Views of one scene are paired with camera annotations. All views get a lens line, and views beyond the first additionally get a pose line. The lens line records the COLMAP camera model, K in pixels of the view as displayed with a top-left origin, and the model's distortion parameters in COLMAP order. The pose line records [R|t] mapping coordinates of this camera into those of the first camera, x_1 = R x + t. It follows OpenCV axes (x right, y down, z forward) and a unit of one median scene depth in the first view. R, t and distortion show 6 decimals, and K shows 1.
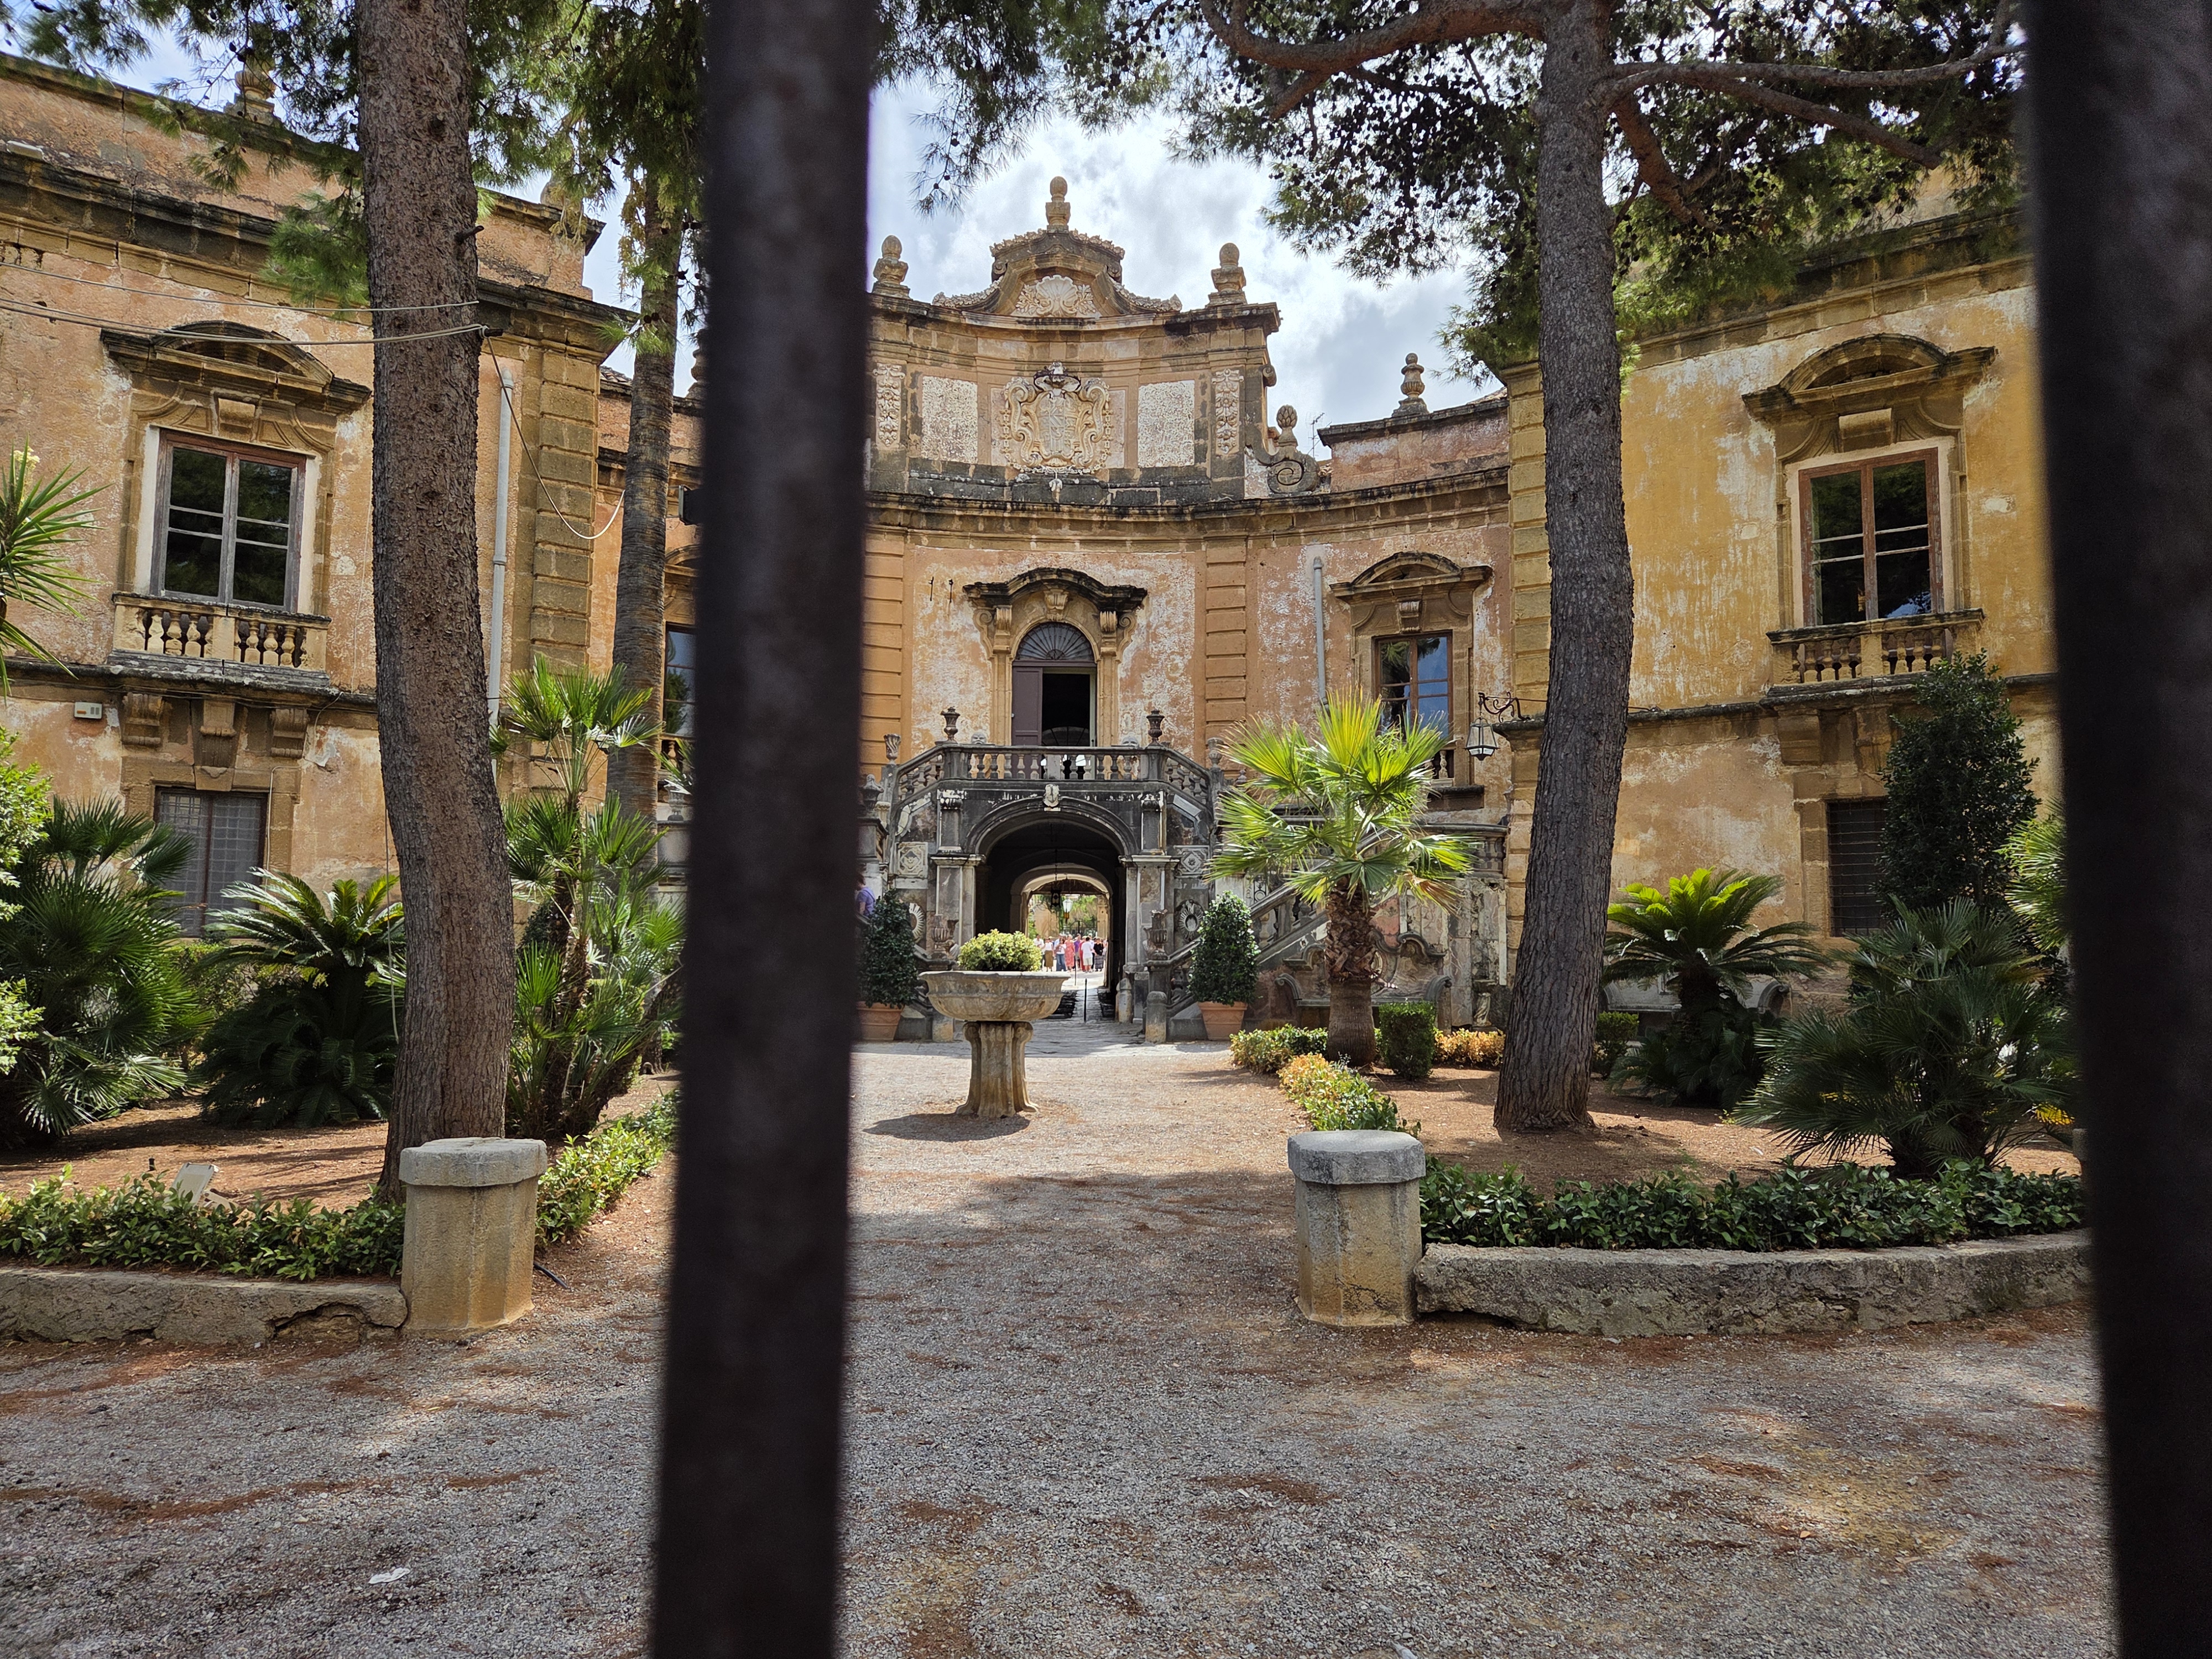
lens RADIAL K [[1474.0, 0, 1095.3], [0, 1474.0, 842.0], [0, 0, 1]] dist [0.084708, -0.069031]
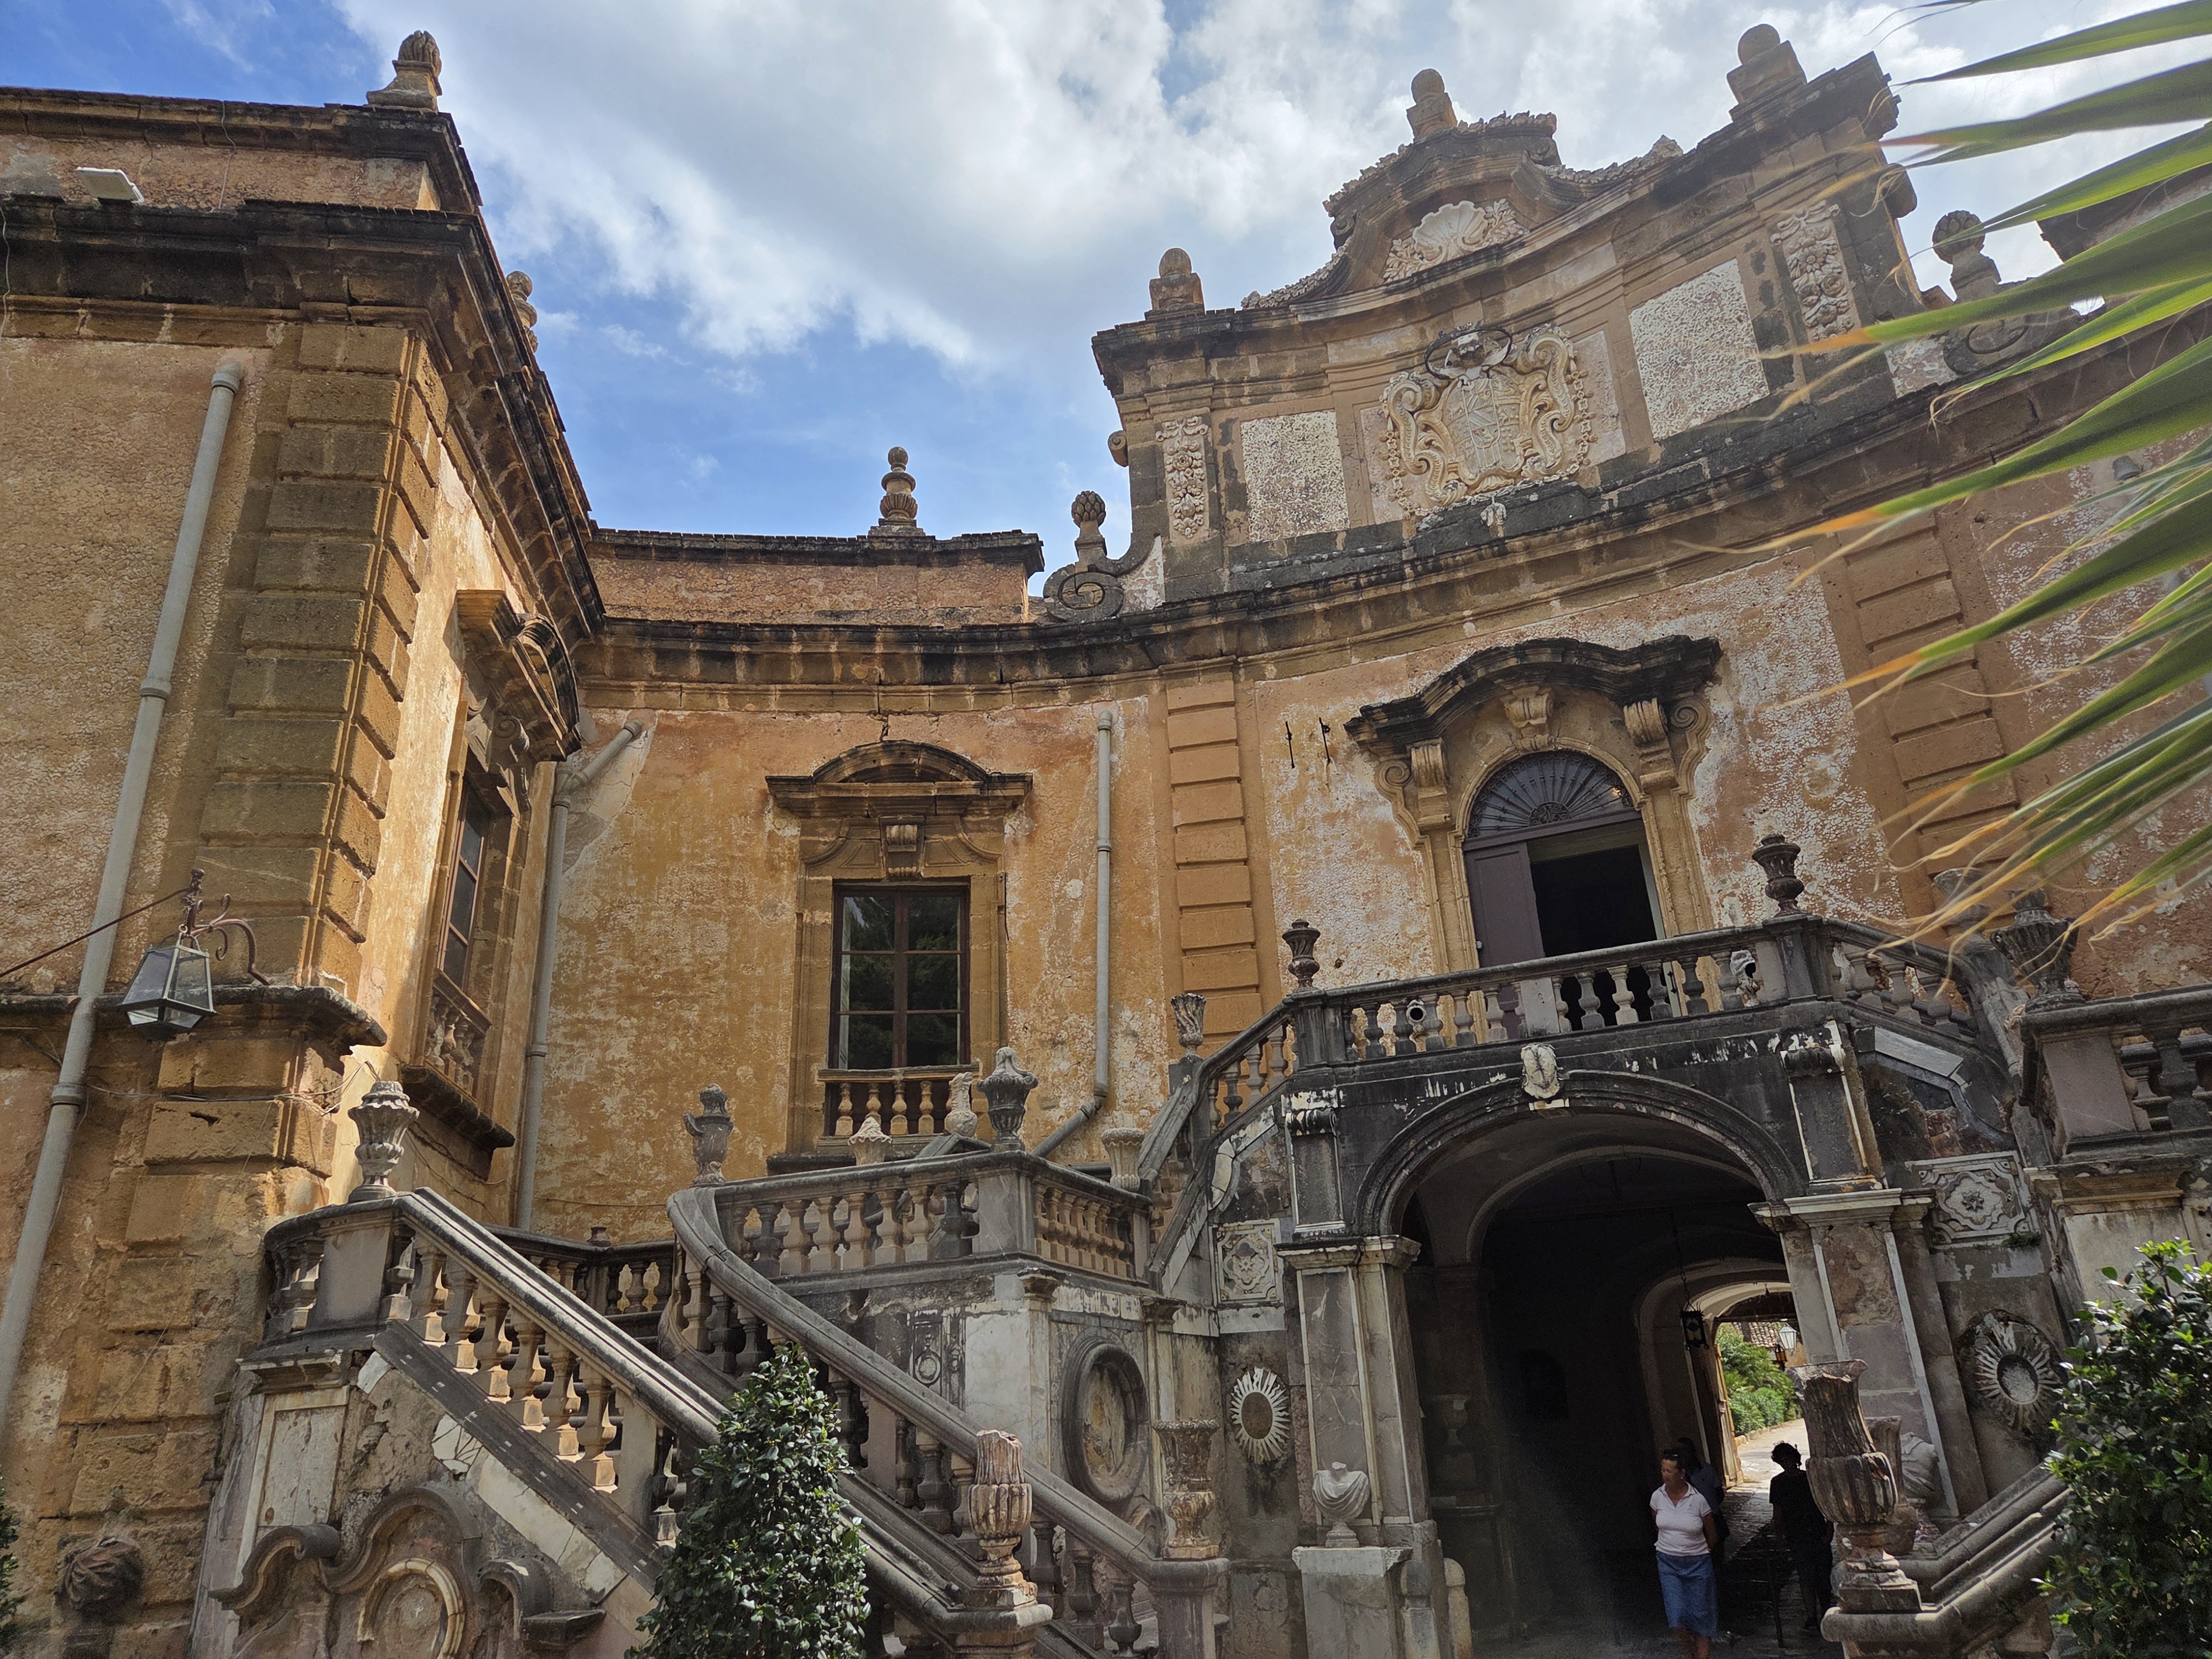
lens RADIAL K [[1474.0, 0, 1095.3], [0, 1474.0, 842.0], [0, 0, 1]] dist [0.084708, -0.069031]
pose [[0.890006, -0.210575, -0.404410, 0.038444], [0.086788, 0.948987, -0.303136, 0.021328], [0.447612, 0.234696, 0.862880, 0.515940]]
